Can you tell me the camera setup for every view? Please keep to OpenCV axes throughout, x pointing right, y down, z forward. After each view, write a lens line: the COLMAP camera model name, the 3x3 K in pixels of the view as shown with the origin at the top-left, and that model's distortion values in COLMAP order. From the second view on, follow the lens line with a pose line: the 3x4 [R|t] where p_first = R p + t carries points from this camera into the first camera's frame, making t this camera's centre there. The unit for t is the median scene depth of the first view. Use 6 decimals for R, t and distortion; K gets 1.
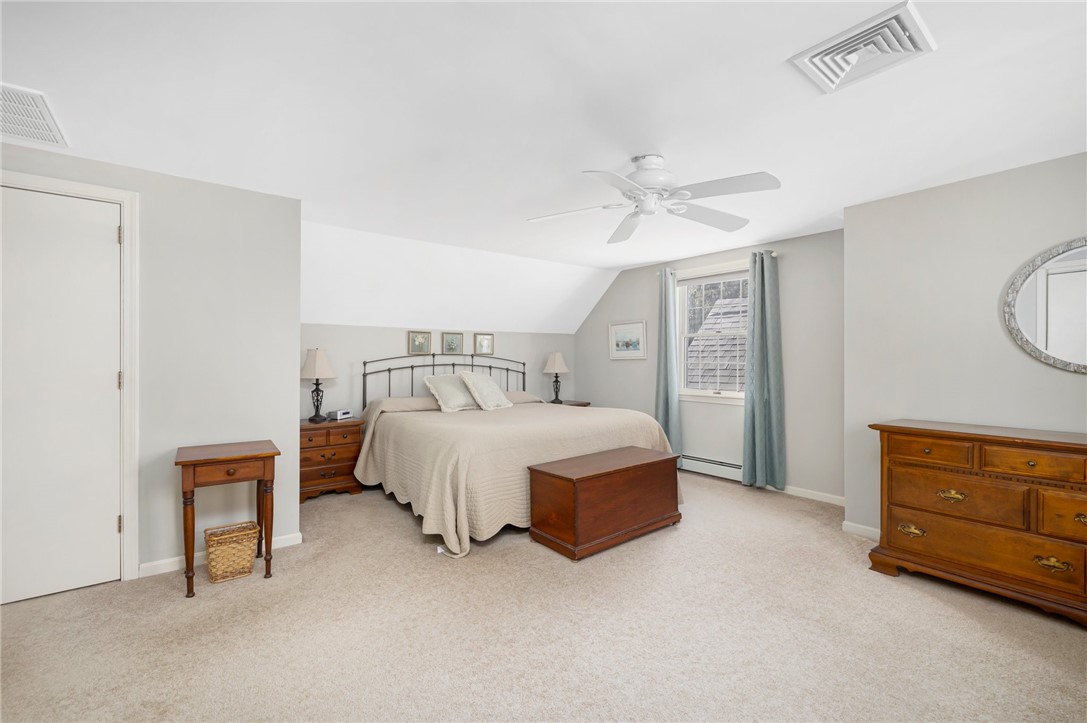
lens RADIAL K [[462.3, 0, 533.8], [0, 462.3, 359.5], [0, 0, 1]] dist [0.000311, -0.000015]
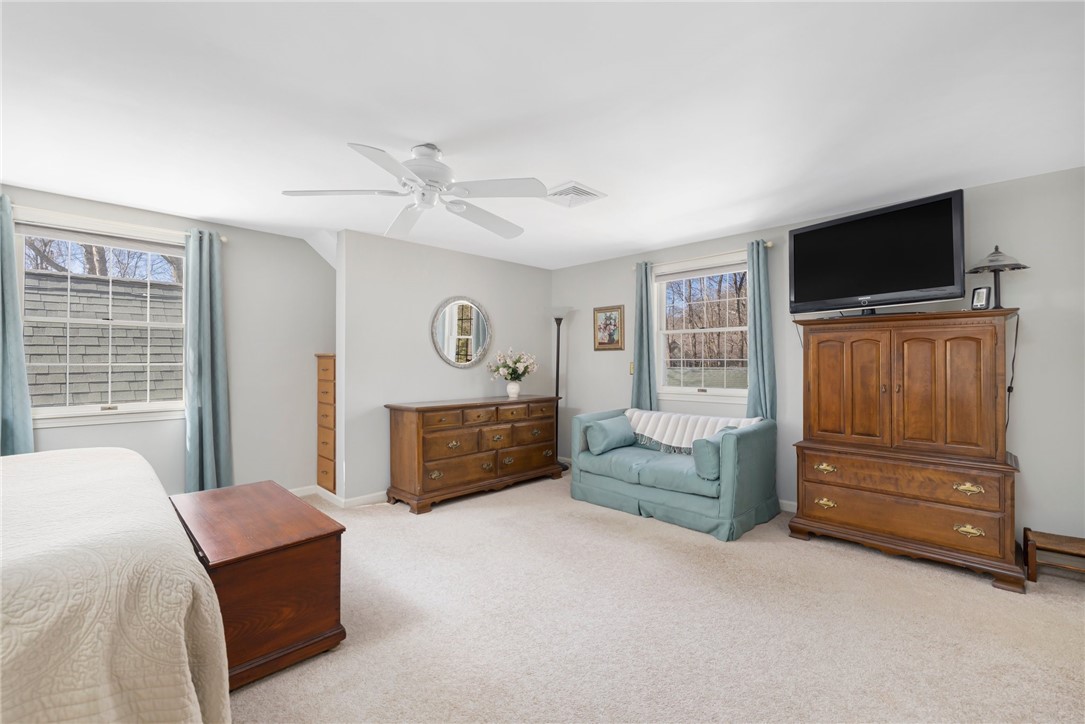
lens RADIAL K [[472.4, 0, 541.1], [0, 472.4, 357.9], [0, 0, 1]] dist [-0.000550, -0.000097]
pose [[-0.136613, 0.007220, 0.990598, -0.445704], [-0.001056, 0.999972, -0.007434, 0.002710], [-0.990624, -0.002062, -0.136601, 0.531859]]
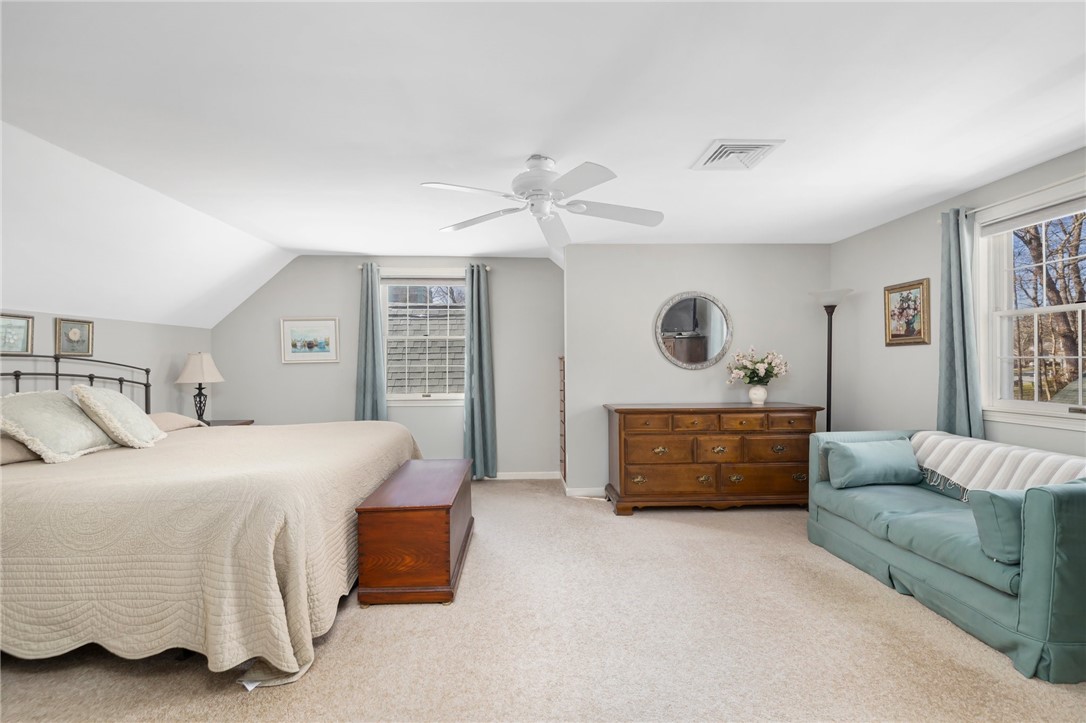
lens RADIAL K [[469.3, 0, 533.1], [0, 469.3, 358.5], [0, 0, 1]] dist [-0.001233, 0.000100]
pose [[0.579640, 0.003259, 0.814866, -0.346680], [0.005905, 0.999949, -0.008200, 0.001060], [-0.814851, 0.009564, 0.579591, 0.254027]]
